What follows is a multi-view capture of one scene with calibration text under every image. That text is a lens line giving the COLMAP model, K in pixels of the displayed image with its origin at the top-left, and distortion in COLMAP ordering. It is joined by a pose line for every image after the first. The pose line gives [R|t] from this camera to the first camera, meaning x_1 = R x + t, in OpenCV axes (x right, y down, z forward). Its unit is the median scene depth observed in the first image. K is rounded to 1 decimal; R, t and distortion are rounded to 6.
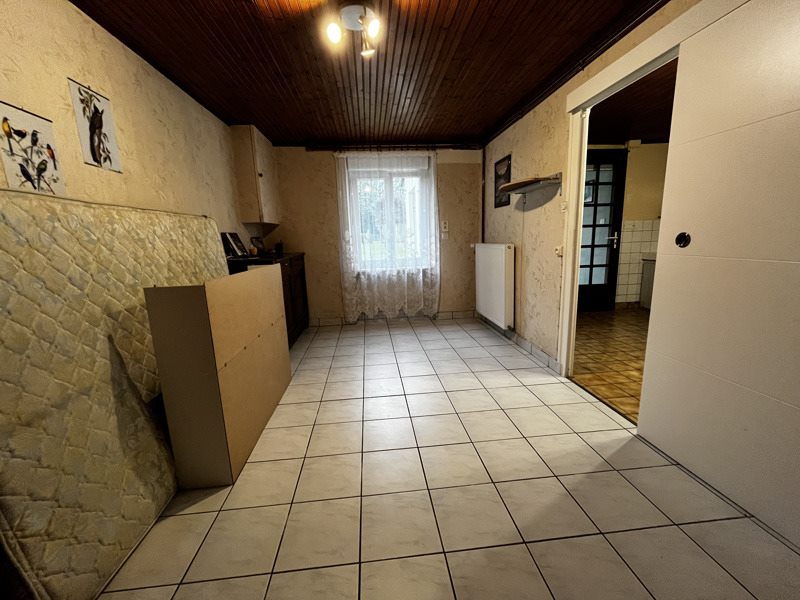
lens RADIAL K [[321.3, 0, 399.8], [0, 321.3, 298.9], [0, 0, 1]] dist [-0.003022, -0.001030]
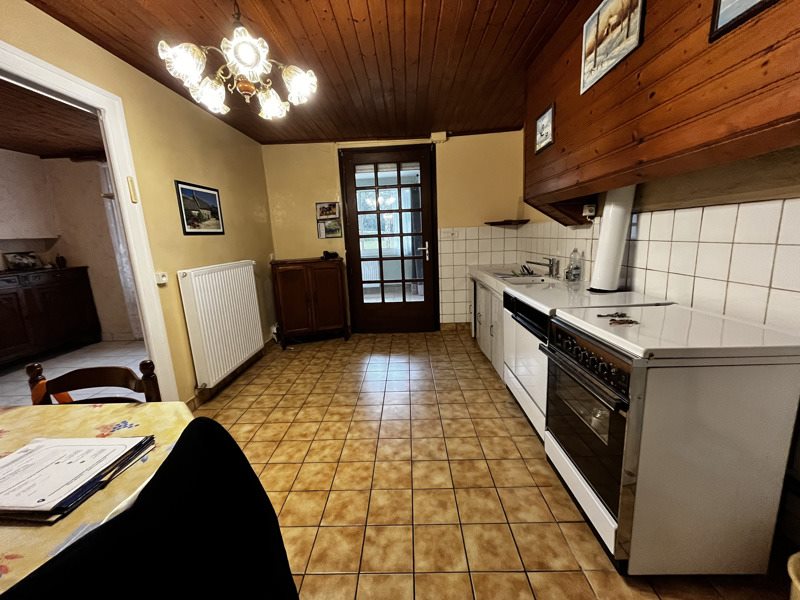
lens RADIAL K [[321.3, 0, 398.5], [0, 321.3, 298.4], [0, 0, 1]] dist [-0.003022, -0.001030]
pose [[0.992267, 0.016416, -0.123031, 0.724494], [-0.015241, 0.999829, 0.010491, -0.067526], [0.123182, -0.008534, 0.992347, 0.146465]]
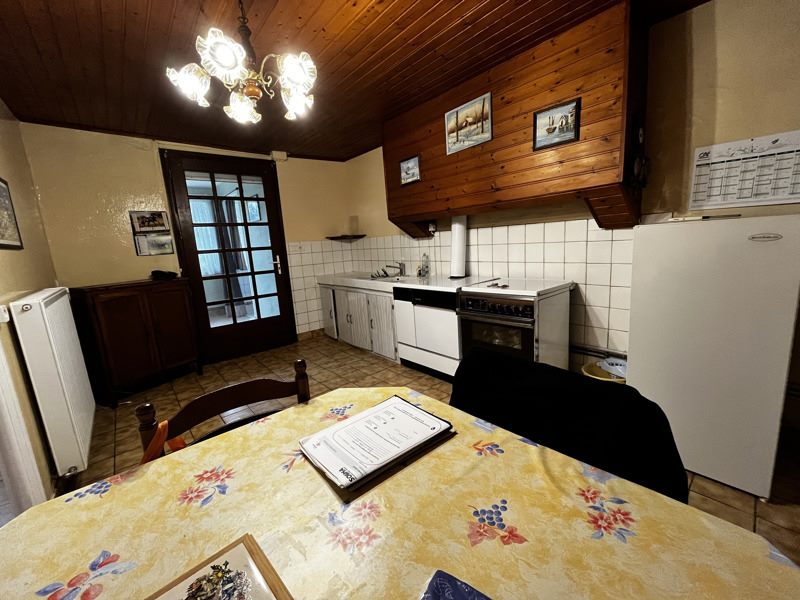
lens RADIAL K [[321.3, 0, 398.7], [0, 321.3, 298.5], [0, 0, 1]] dist [-0.003022, -0.001030]
pose [[0.815723, -0.114020, 0.567094, 0.447664], [0.138782, 0.990323, -0.000513, -0.050322], [-0.561548, 0.079121, 0.823653, 0.121774]]
